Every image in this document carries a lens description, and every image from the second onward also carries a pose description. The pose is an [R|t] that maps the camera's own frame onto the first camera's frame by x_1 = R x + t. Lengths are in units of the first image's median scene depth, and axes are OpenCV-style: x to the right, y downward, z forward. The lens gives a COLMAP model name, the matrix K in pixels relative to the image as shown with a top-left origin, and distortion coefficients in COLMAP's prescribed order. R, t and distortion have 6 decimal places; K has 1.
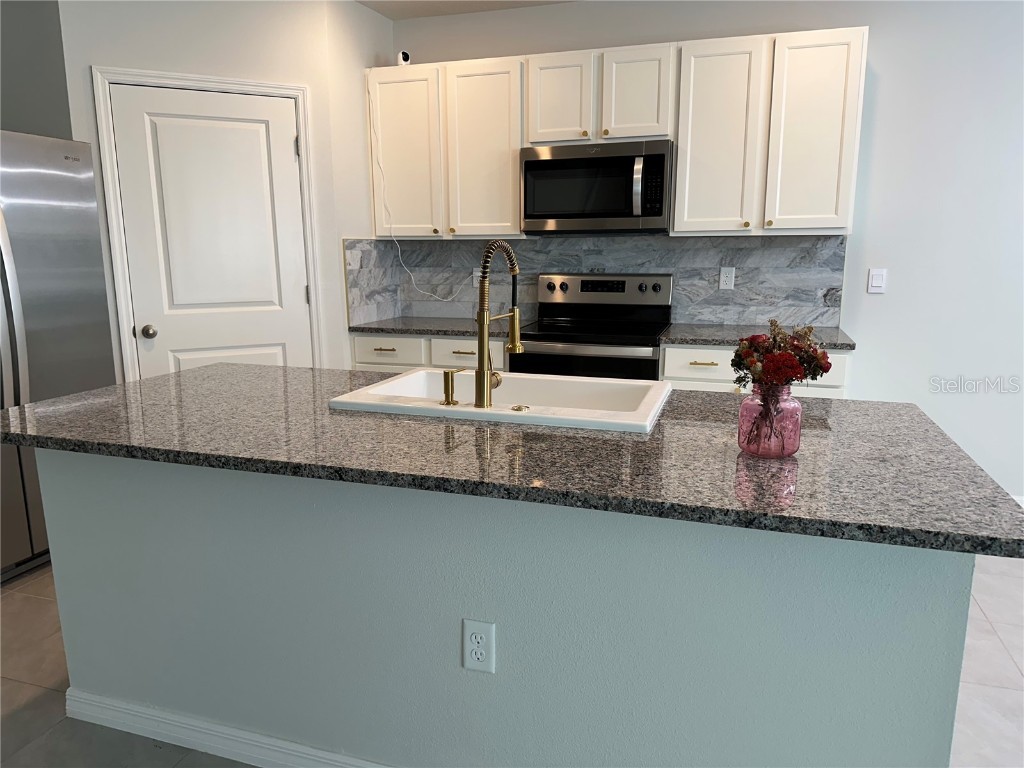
lens RADIAL K [[720.9, 0, 504.2], [0, 720.9, 386.0], [0, 0, 1]] dist [0.069334, -0.087601]
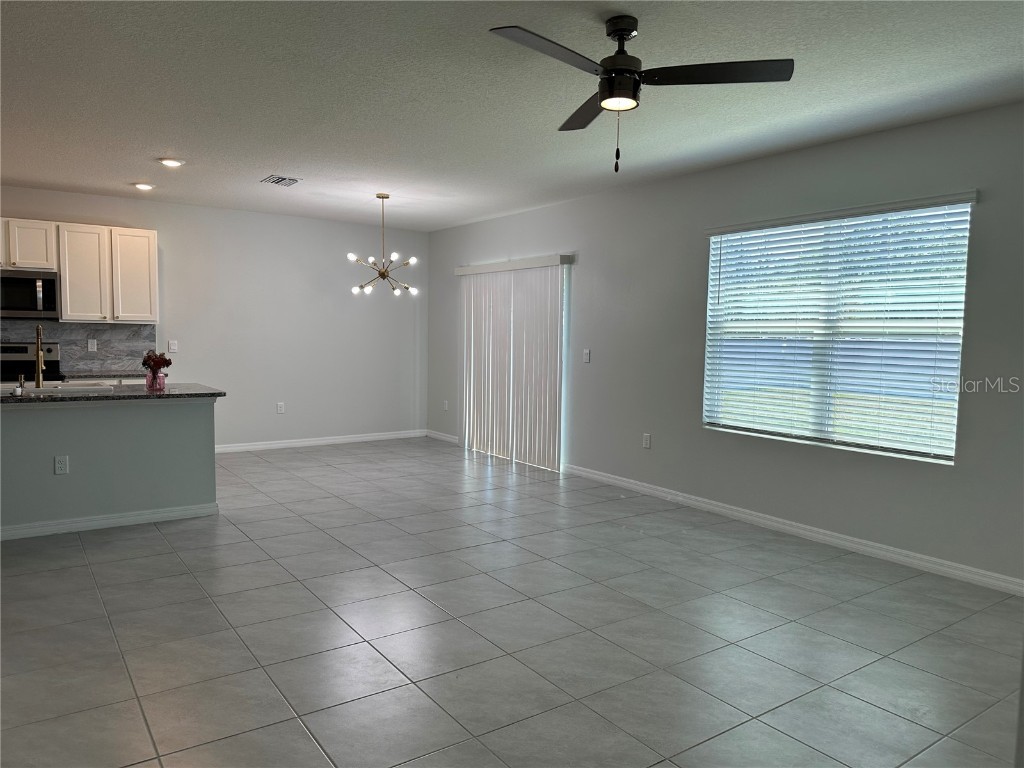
lens RADIAL K [[720.9, 0, 527.8], [0, 720.9, 387.1], [0, 0, 1]] dist [0.069334, -0.087601]
pose [[0.585861, -0.046677, 0.809066, -0.566792], [0.134728, 0.990057, -0.040441, 0.185756], [-0.799134, 0.132696, 0.586325, -0.981818]]
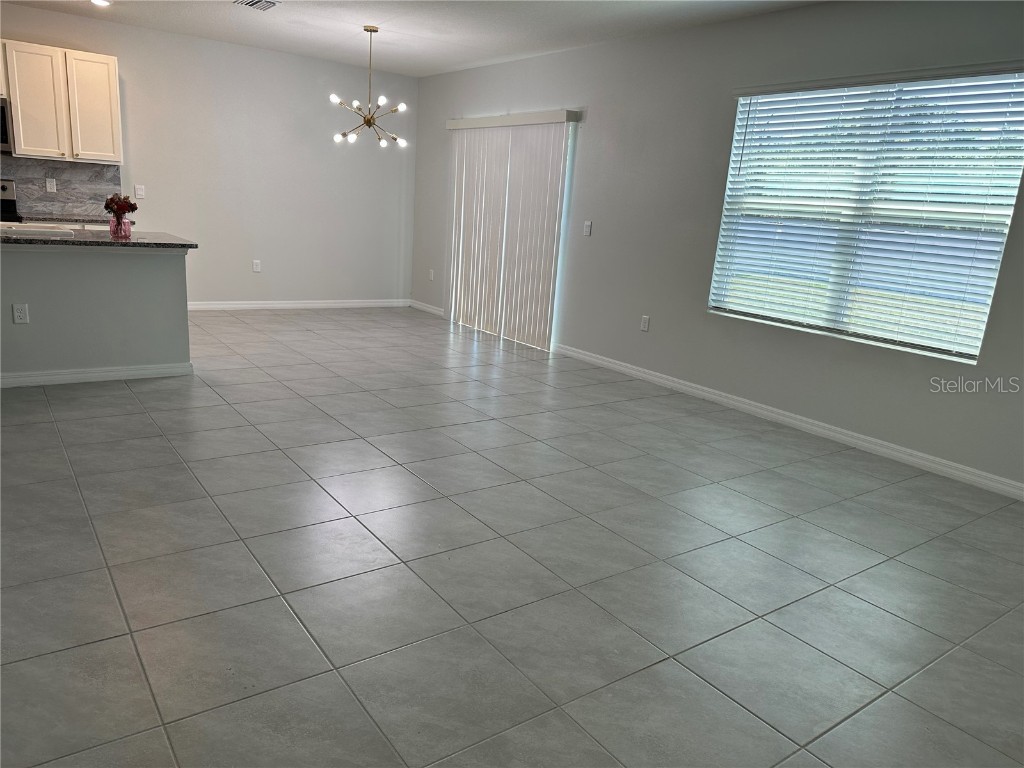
lens RADIAL K [[720.9, 0, 516.0], [0, 720.9, 394.5], [0, 0, 1]] dist [0.069334, -0.087601]
pose [[0.580006, -0.160426, 0.798659, -0.518662], [0.080608, 0.986908, 0.139699, 0.188354], [-0.810614, -0.016649, 0.585344, -0.908882]]
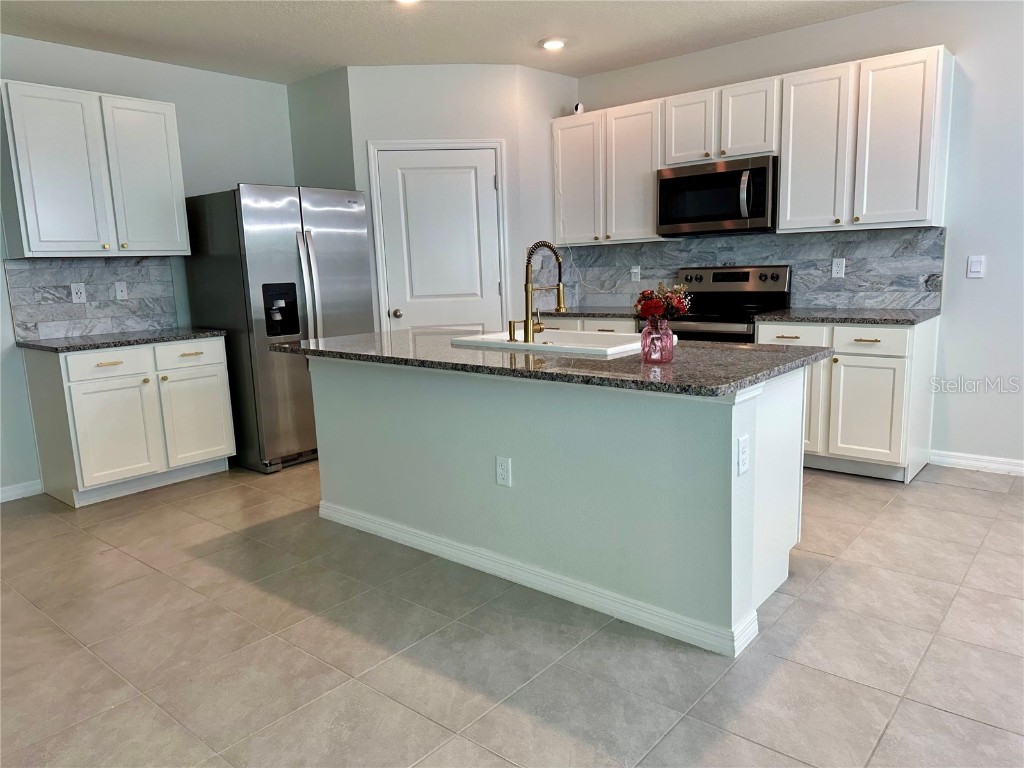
lens RADIAL K [[720.9, 0, 513.1], [0, 720.9, 391.8], [0, 0, 1]] dist [0.069334, -0.087601]
pose [[0.926876, 0.038304, -0.373408, 0.280384], [-0.040999, 0.999159, 0.000726, 0.071382], [0.373122, 0.014636, 0.927667, -0.275733]]
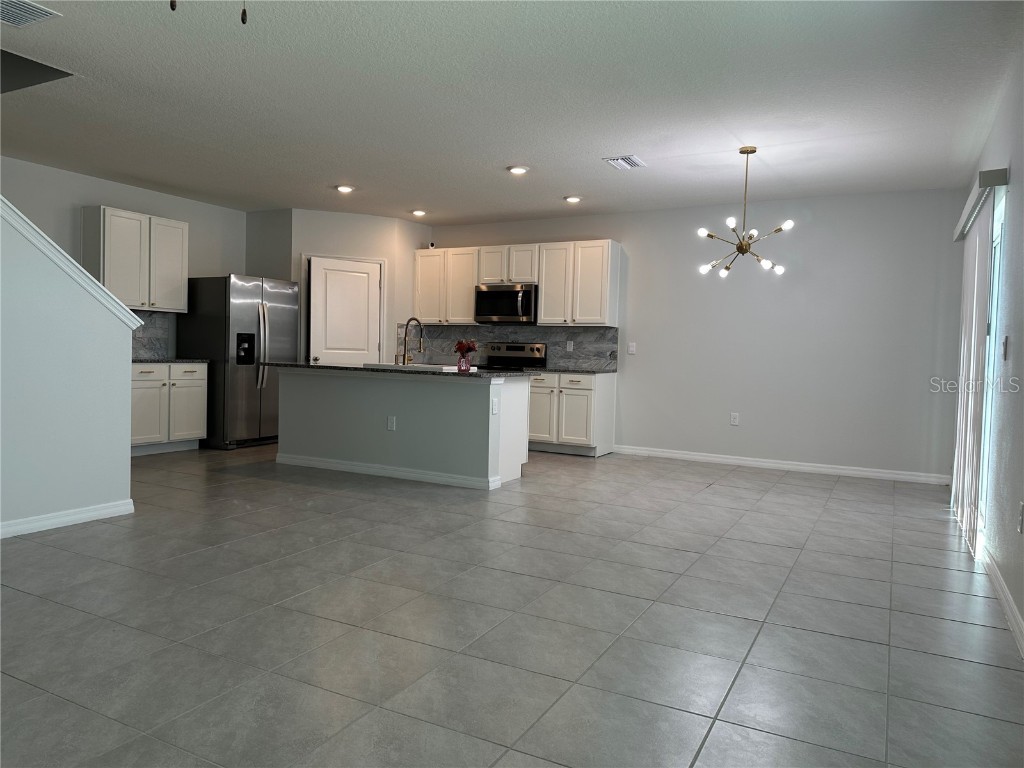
lens RADIAL K [[720.9, 0, 503.2], [0, 720.9, 379.9], [0, 0, 1]] dist [0.069334, -0.087601]
pose [[0.982576, 0.038787, -0.181770, 0.524977], [-0.066512, 0.986596, -0.149009, 0.287603], [0.173554, 0.158503, 0.971986, -1.111154]]
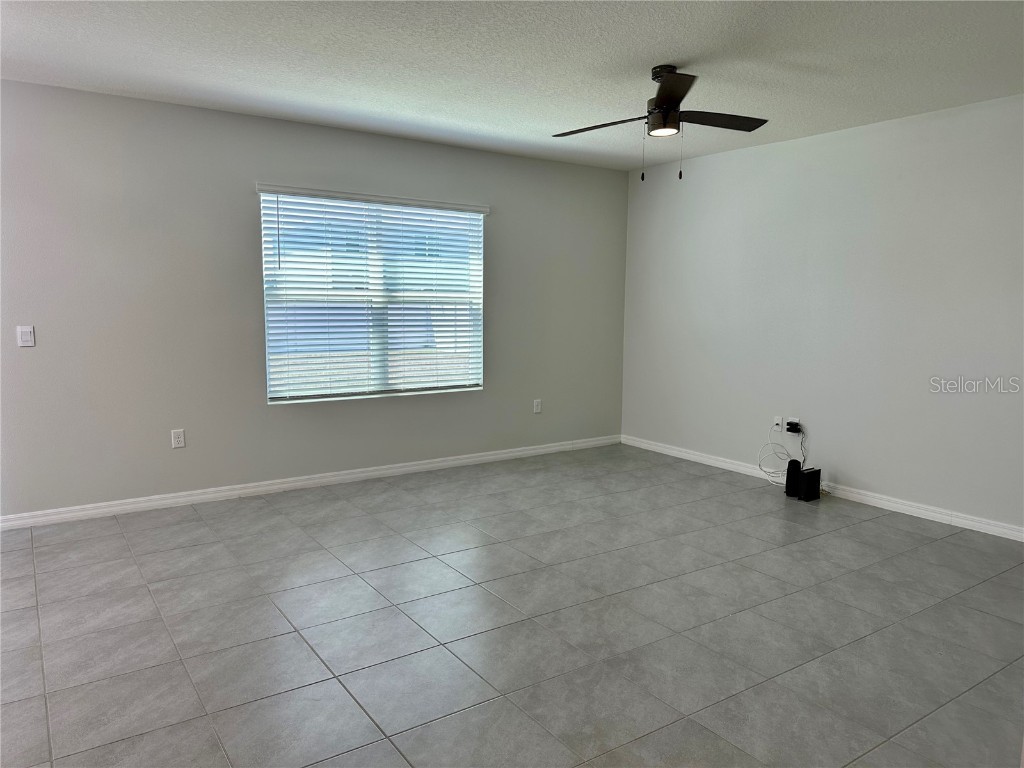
lens RADIAL K [[720.9, 0, 496.4], [0, 720.9, 397.8], [0, 0, 1]] dist [0.069334, -0.087601]
pose [[-0.784636, -0.086180, 0.613938, -0.321976], [0.114866, 0.952936, 0.280570, -0.100142], [-0.609223, 0.290666, -0.737808, 0.405241]]
